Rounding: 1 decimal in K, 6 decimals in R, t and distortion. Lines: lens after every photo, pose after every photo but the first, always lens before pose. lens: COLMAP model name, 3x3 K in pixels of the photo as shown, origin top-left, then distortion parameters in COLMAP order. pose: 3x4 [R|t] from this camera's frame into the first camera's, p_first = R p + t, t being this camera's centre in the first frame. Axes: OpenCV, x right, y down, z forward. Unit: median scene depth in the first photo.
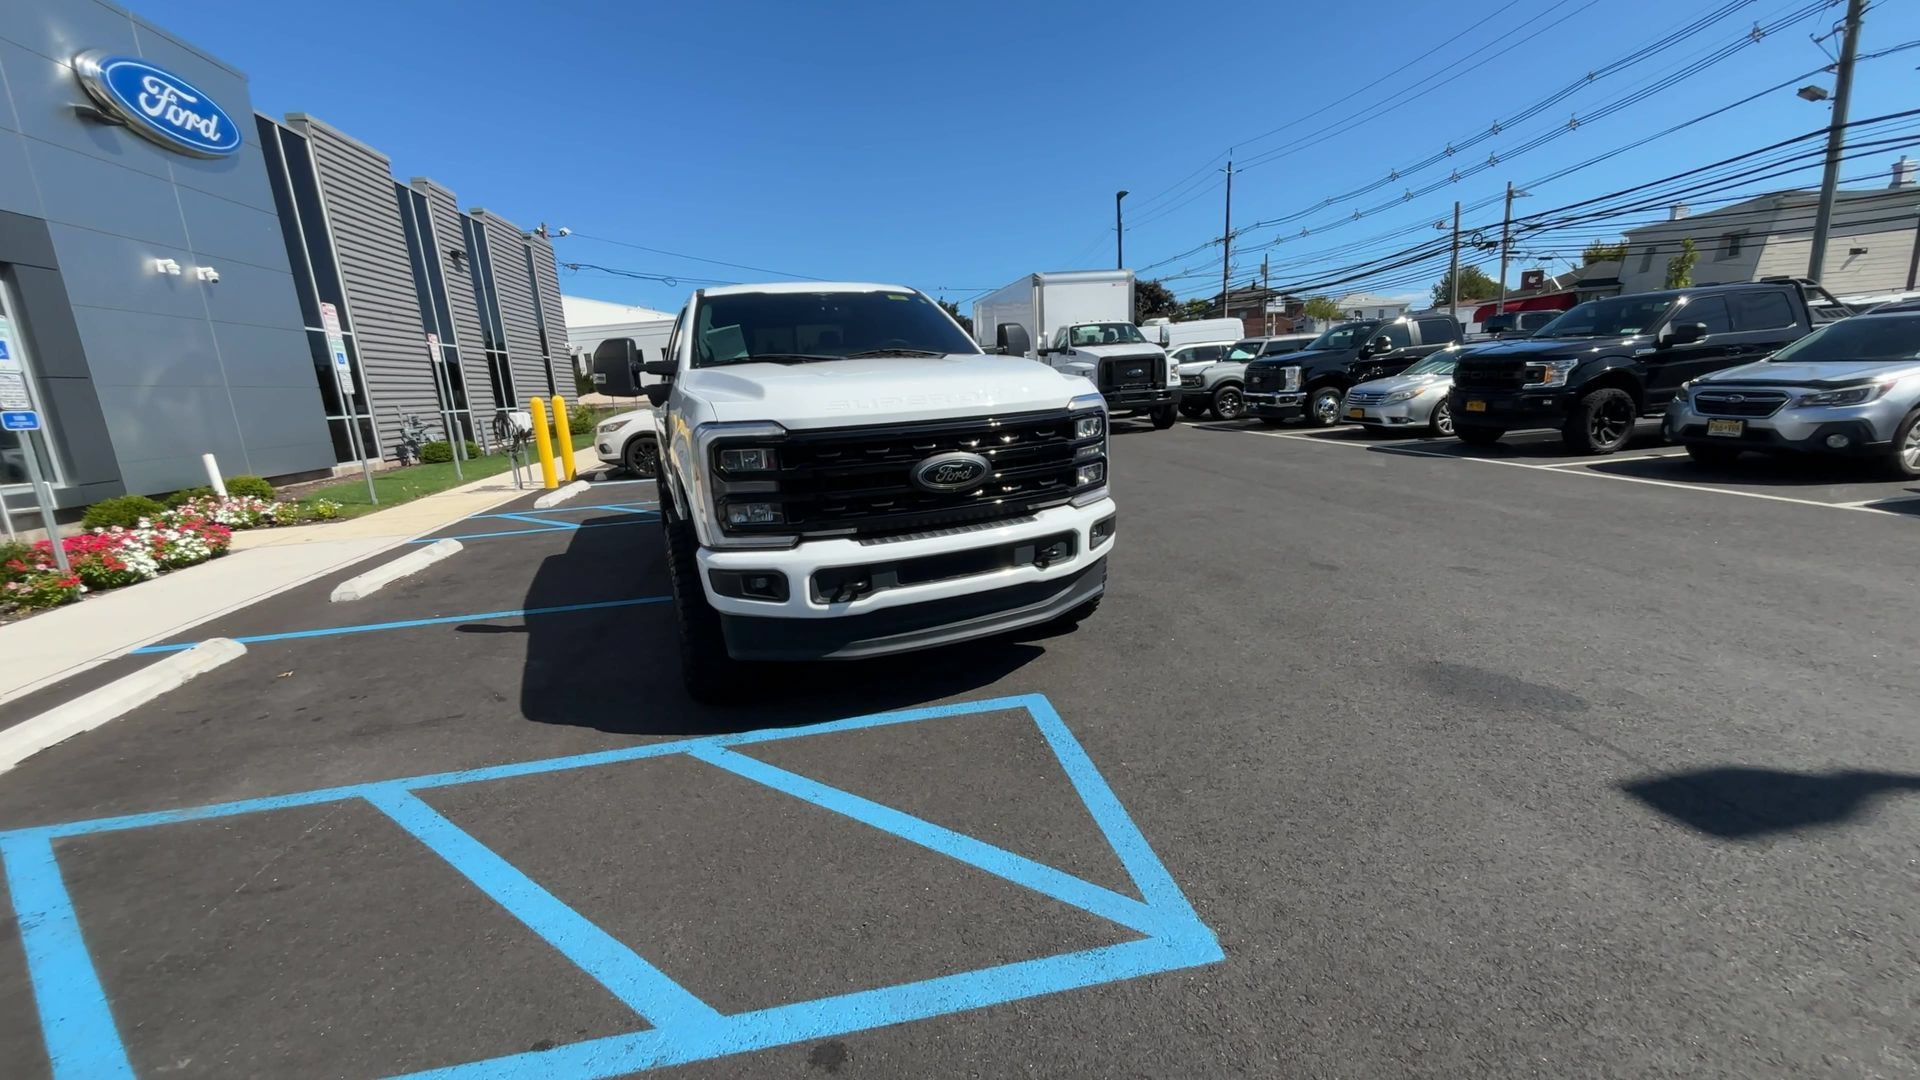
lens RADIAL K [[754.4, 0, 956.0], [0, 754.4, 533.2], [0, 0, 1]] dist [-0.000994, -0.000149]
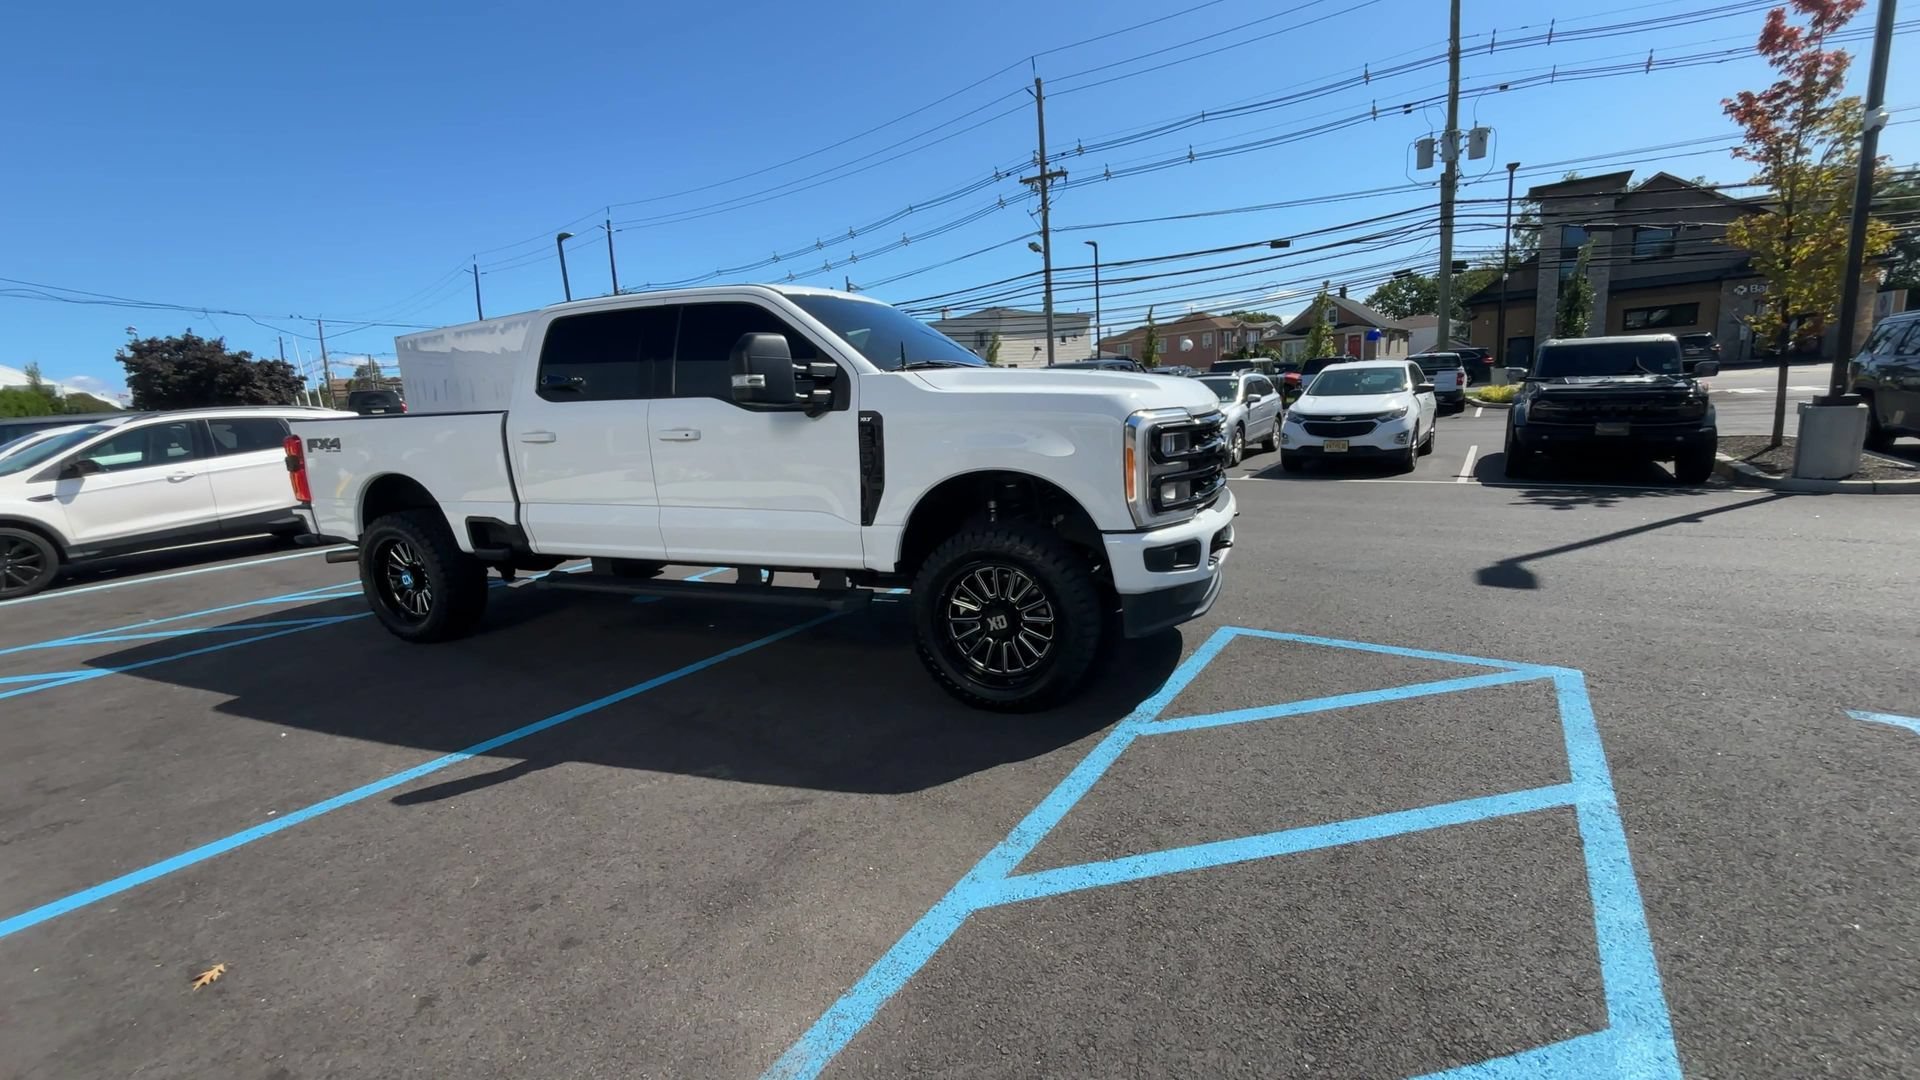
lens RADIAL K [[754.4, 0, 955.1], [0, 754.4, 536.3], [0, 0, 1]] dist [-0.000994, -0.000149]
pose [[0.698214, -0.111528, 0.707148, -0.362624], [0.162416, 0.986711, -0.004744, -0.002316], [-0.697222, 0.118164, 0.707049, 0.127907]]
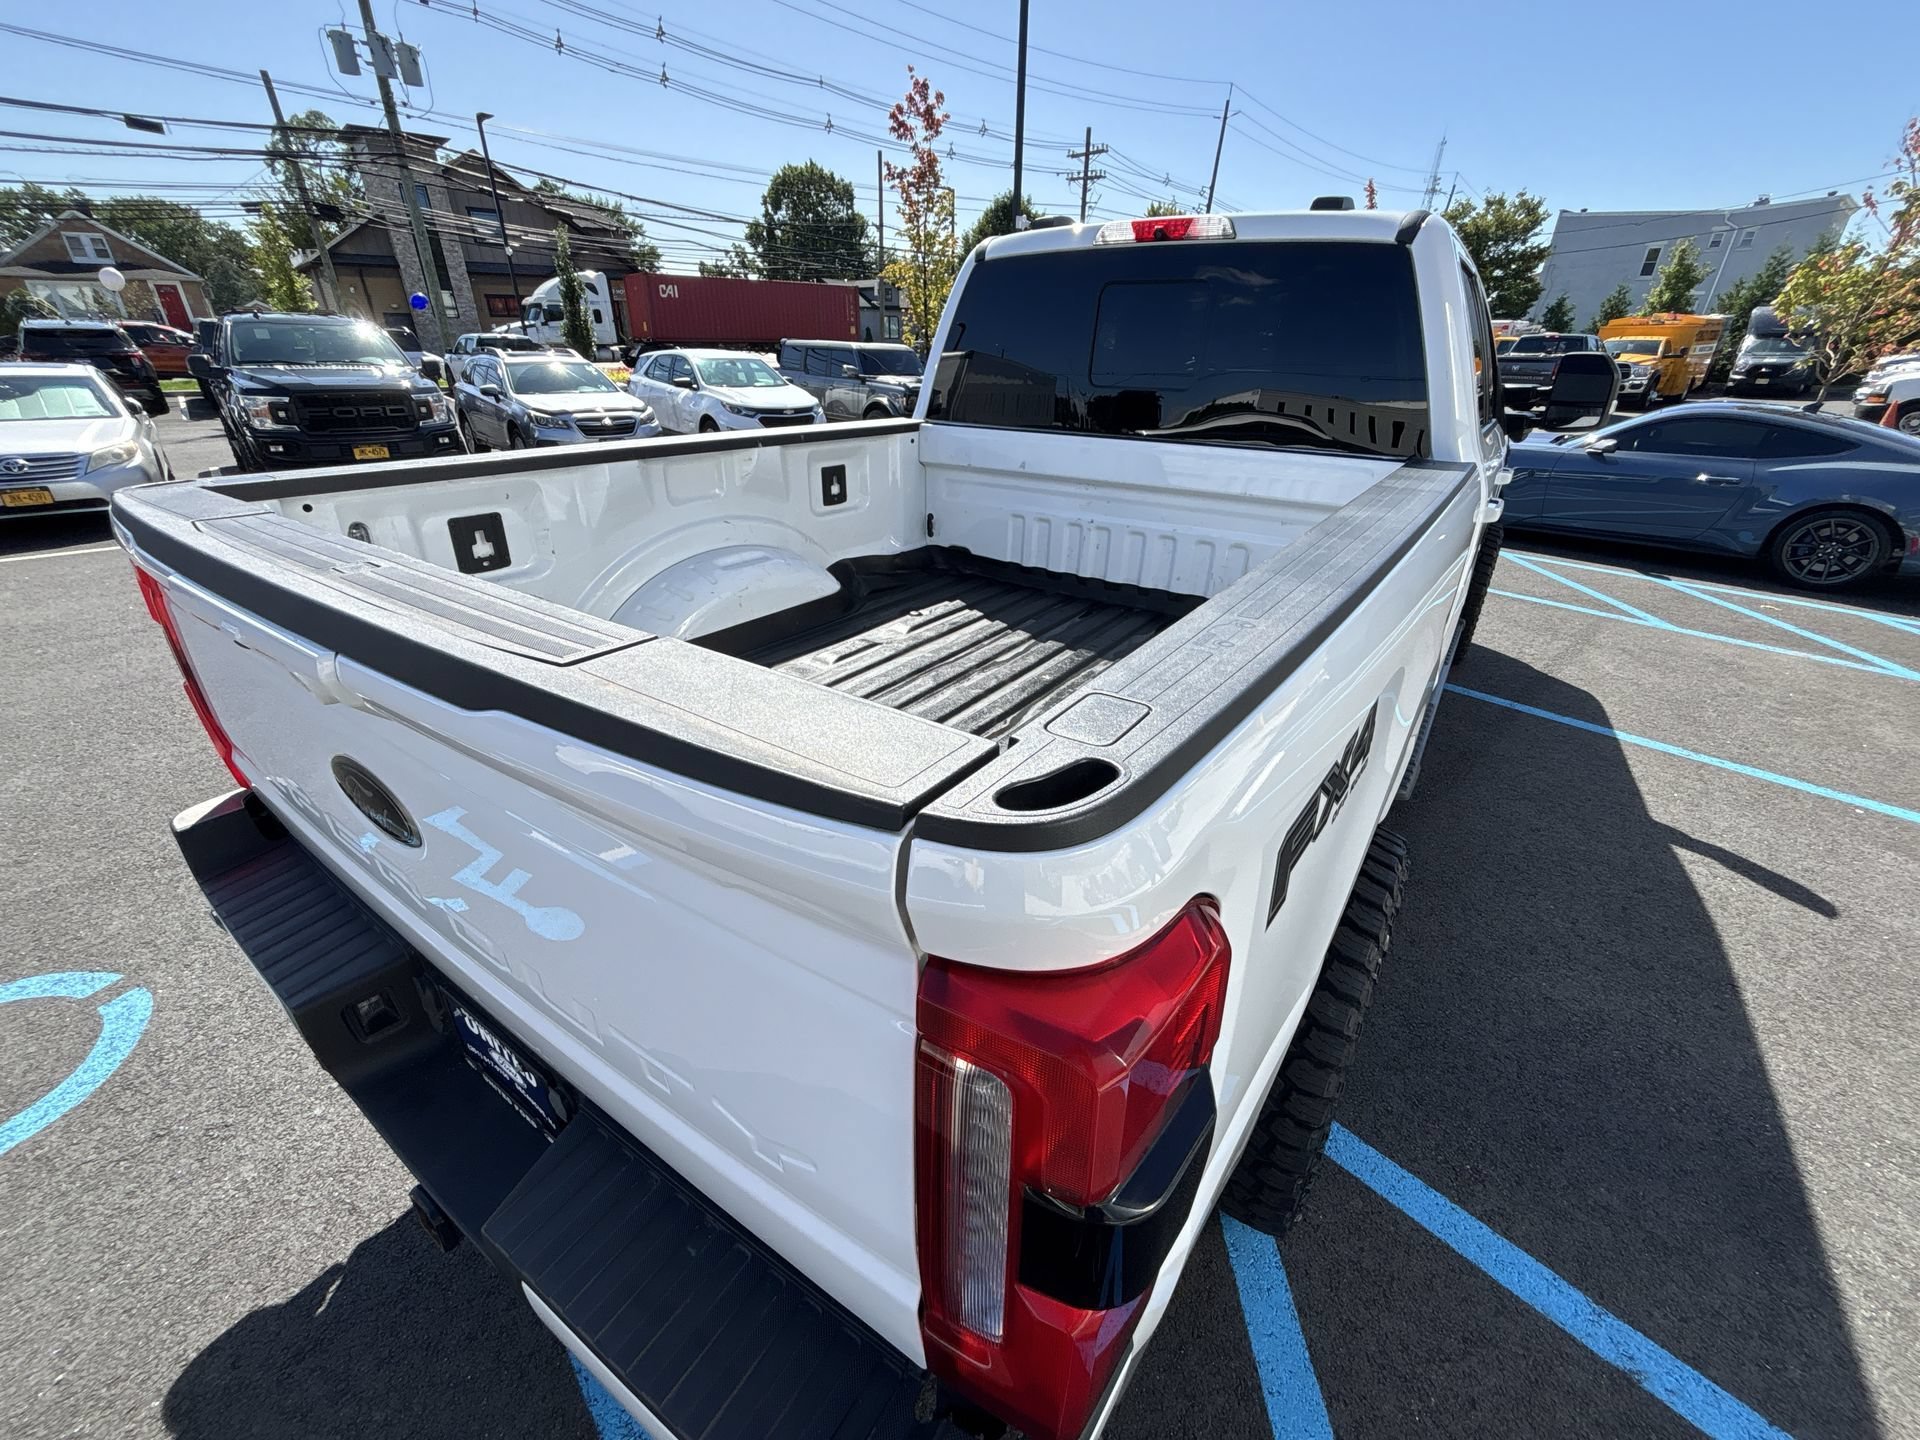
lens RADIAL K [[768.2, 0, 965.6], [0, 768.2, 726.2], [0, 0, 1]] dist [-0.001905, 0.000077]
pose [[-0.546607, -0.324611, 0.771912, -0.400417], [0.194762, 0.847247, 0.494207, -0.199590], [-0.814425, 0.420476, -0.399889, 0.924683]]
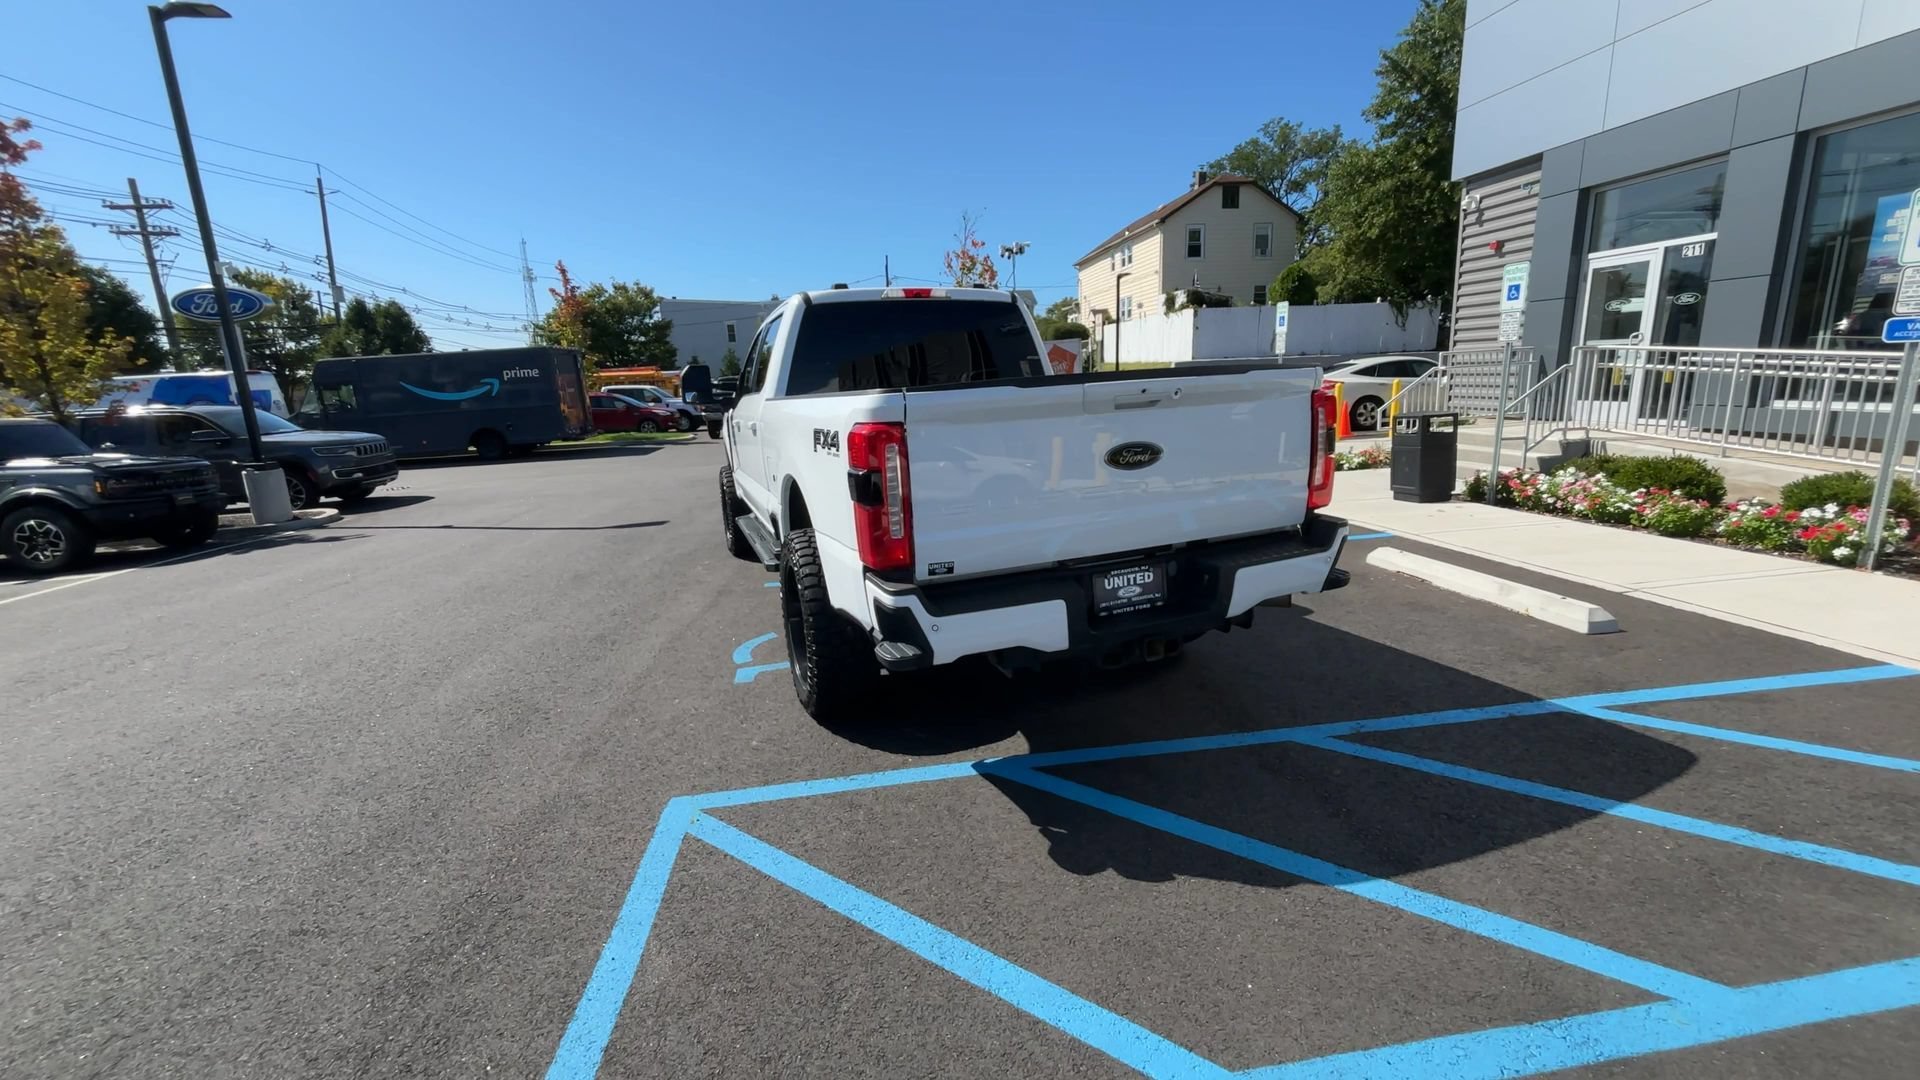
lens RADIAL K [[754.4, 0, 957.1], [0, 754.4, 545.6], [0, 0, 1]] dist [-0.000994, -0.000149]
pose [[-0.993416, 0.102676, 0.050822, -0.180184], [0.114481, 0.906624, 0.406112, -0.223780], [-0.004378, 0.409256, -0.912409, 1.077466]]
